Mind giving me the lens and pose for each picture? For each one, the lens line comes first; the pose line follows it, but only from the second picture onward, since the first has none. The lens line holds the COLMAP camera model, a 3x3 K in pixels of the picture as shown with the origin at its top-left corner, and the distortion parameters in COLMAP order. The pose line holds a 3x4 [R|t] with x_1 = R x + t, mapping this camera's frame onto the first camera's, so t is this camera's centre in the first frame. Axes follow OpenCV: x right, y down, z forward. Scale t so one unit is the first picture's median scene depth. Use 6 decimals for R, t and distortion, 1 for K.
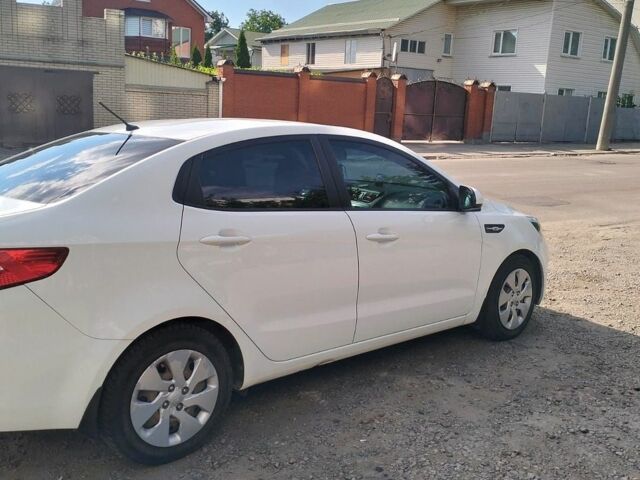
lens RADIAL K [[690.5, 0, 319.2], [0, 690.5, 237.2], [0, 0, 1]] dist [0.004358, 0.000000]
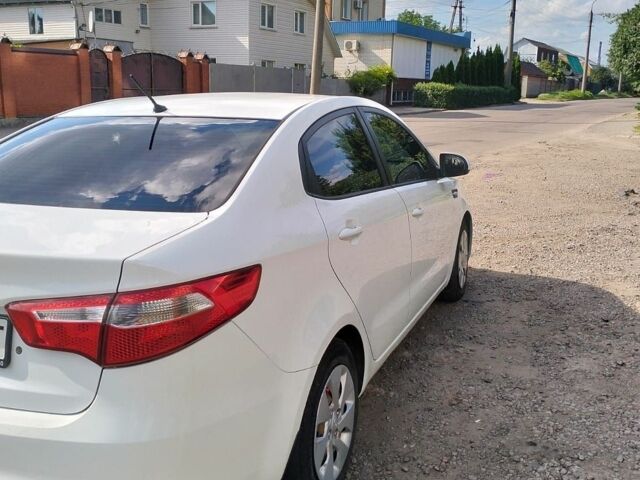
lens RADIAL K [[690.5, 0, 319.1], [0, 690.5, 243.9], [0, 0, 1]] dist [0.004358, 0.000000]
pose [[0.882602, -0.128577, 0.452197, -0.093502], [0.107935, 0.991599, 0.071281, -0.007809], [-0.457563, -0.014105, 0.889065, 0.042085]]
